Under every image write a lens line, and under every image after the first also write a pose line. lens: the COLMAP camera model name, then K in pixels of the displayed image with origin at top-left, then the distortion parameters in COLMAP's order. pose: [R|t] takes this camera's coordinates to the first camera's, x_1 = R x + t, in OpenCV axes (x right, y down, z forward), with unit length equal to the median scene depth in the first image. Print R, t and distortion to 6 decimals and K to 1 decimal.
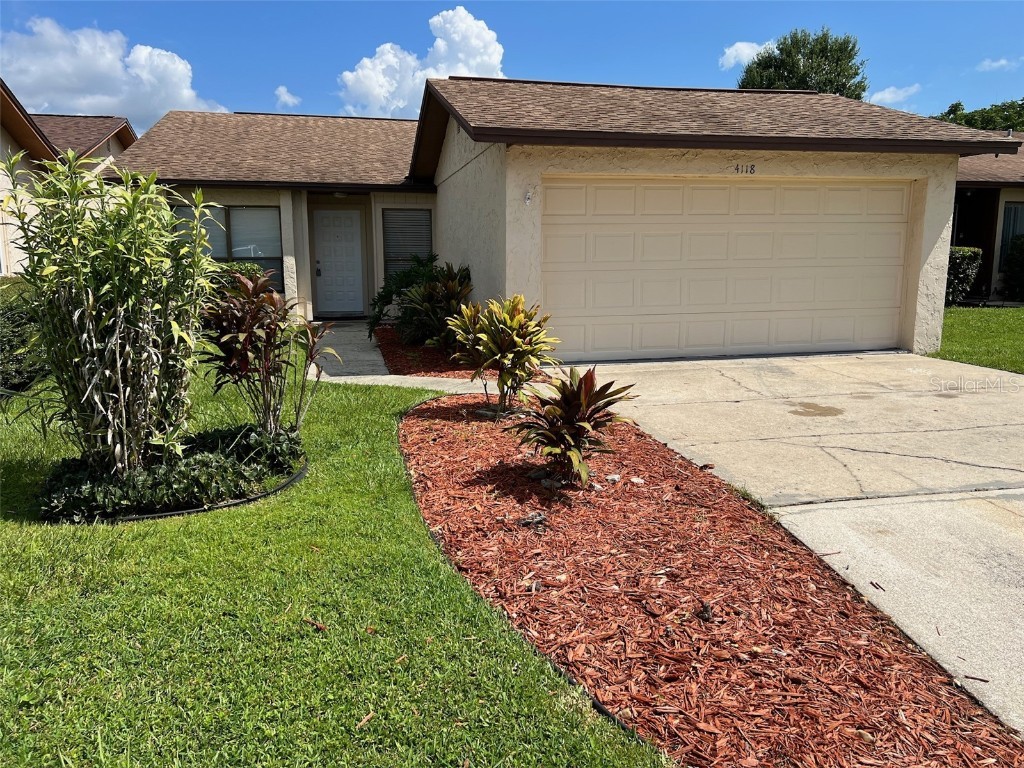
lens RADIAL K [[768.4, 0, 512.0], [0, 768.4, 384.0], [0, 0, 1]] dist [0.040672, -0.047148]
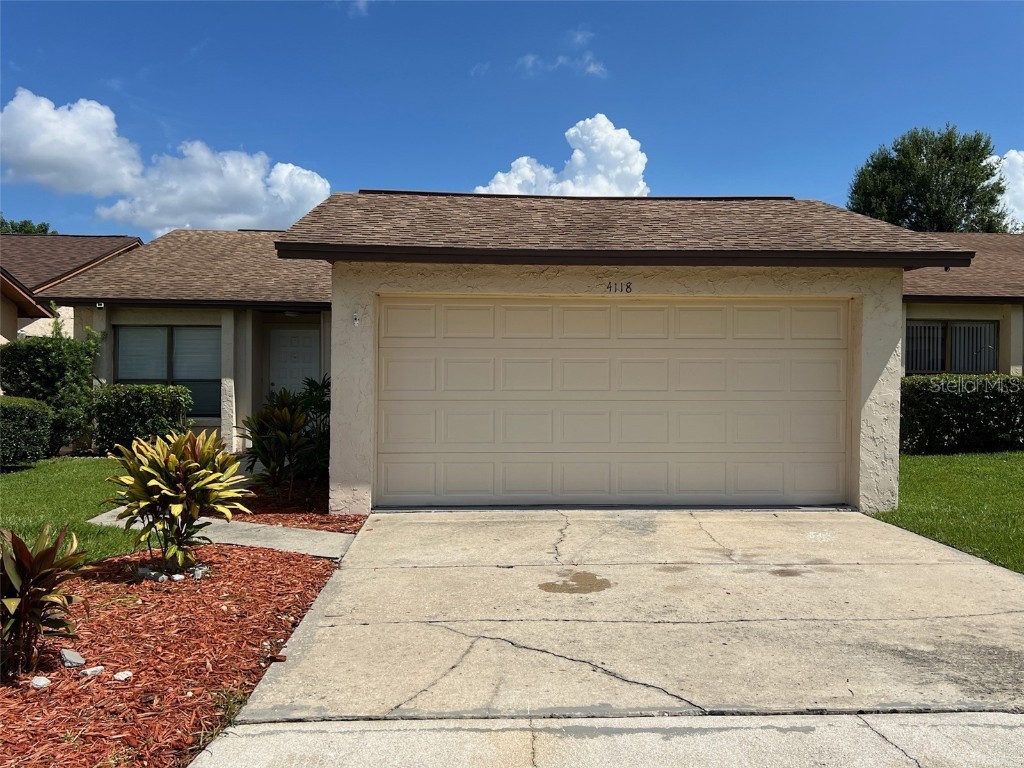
lens RADIAL K [[853.6, 0, 512.0], [0, 853.6, 384.0], [0, 0, 1]] dist [0.049080, -0.056454]
pose [[0.986703, 0.012638, -0.162043, 0.329398], [-0.037393, 0.987880, -0.150649, -0.024170], [0.158175, 0.154705, 0.975216, 0.071861]]
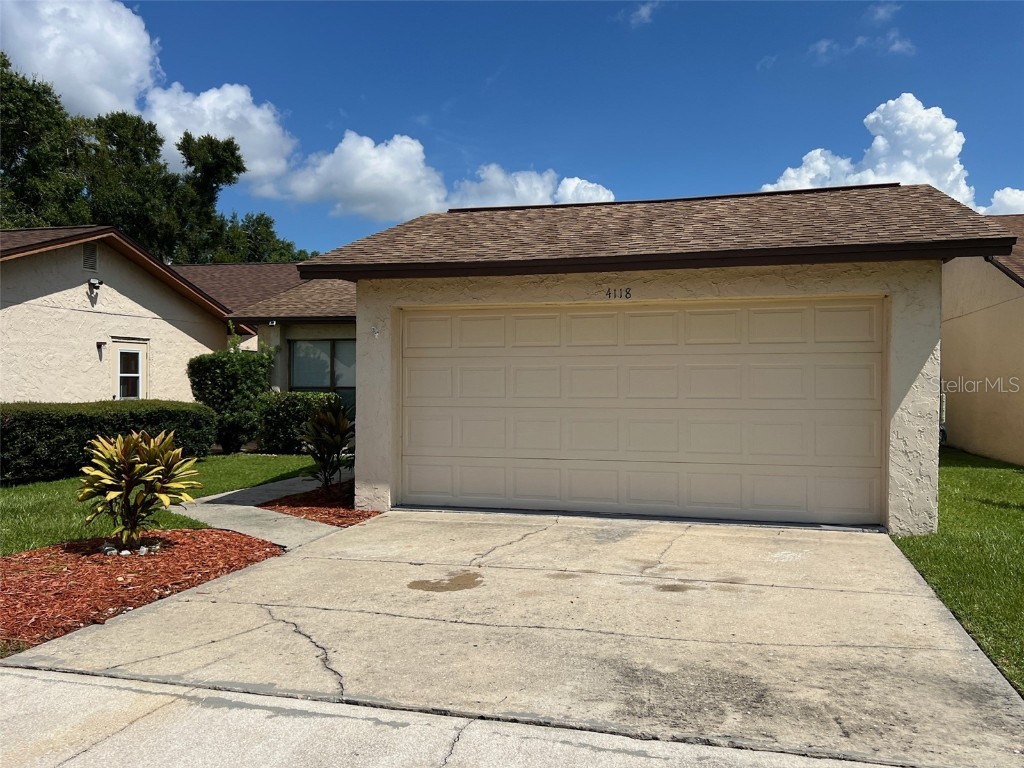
lens RADIAL K [[853.6, 0, 512.0], [0, 853.6, 384.0], [0, 0, 1]] dist [0.049080, -0.056454]
pose [[0.881654, 0.008653, -0.471817, 0.623502], [-0.083965, 0.986754, -0.138803, -0.039024], [0.464366, 0.161993, 0.870702, 0.142257]]
